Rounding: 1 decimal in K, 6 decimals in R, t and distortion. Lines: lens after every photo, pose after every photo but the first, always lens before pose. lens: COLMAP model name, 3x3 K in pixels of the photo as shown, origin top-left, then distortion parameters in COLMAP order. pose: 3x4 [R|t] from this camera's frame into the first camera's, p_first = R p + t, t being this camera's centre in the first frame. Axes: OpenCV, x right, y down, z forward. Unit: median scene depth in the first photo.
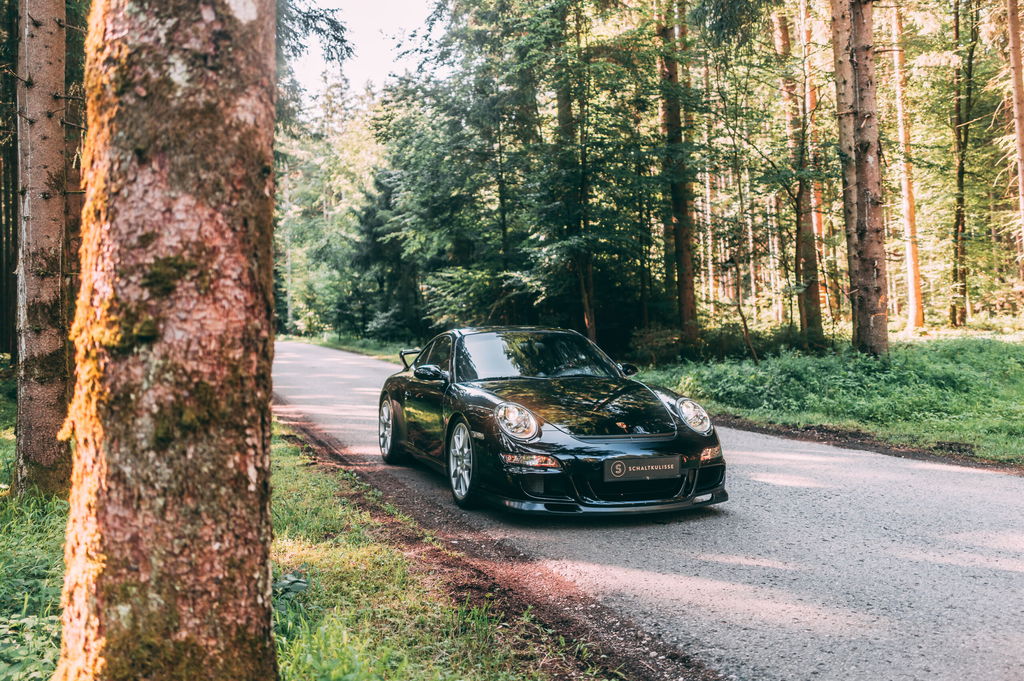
lens RADIAL K [[953.0, 0, 512.0], [0, 953.0, 340.5], [0, 0, 1]] dist [0.107076, 0.003567]
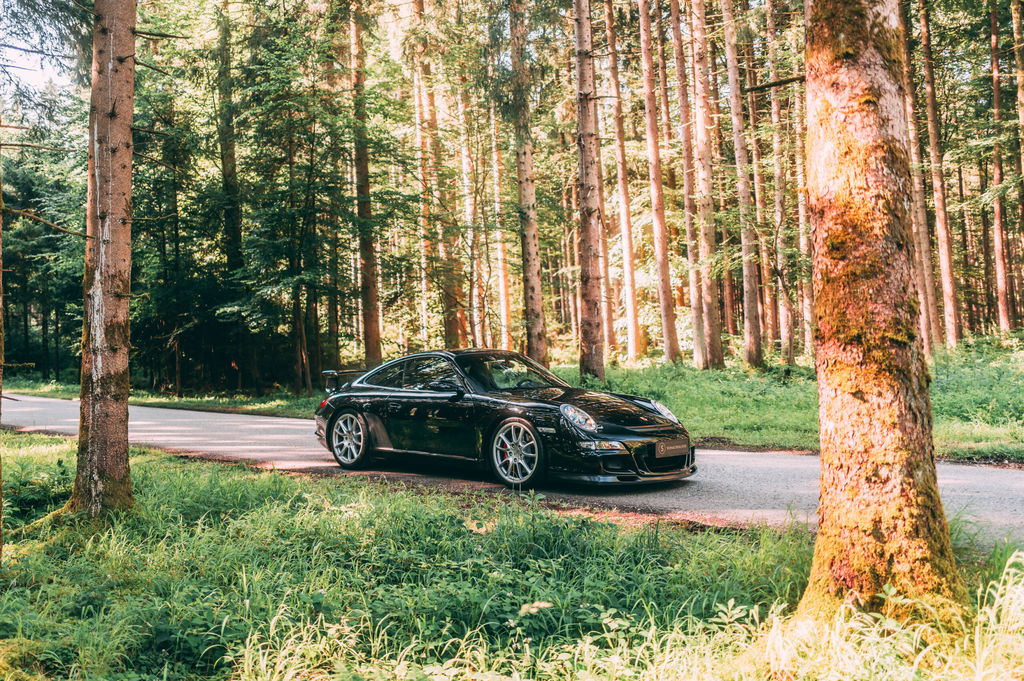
lens RADIAL K [[953.0, 0, 512.0], [0, 953.0, 340.5], [0, 0, 1]] dist [0.107076, 0.003567]
pose [[0.888687, 0.008676, 0.458433, -0.583983], [0.007588, 0.999406, -0.033623, 0.018332], [-0.458452, 0.033359, 0.888093, -0.113102]]
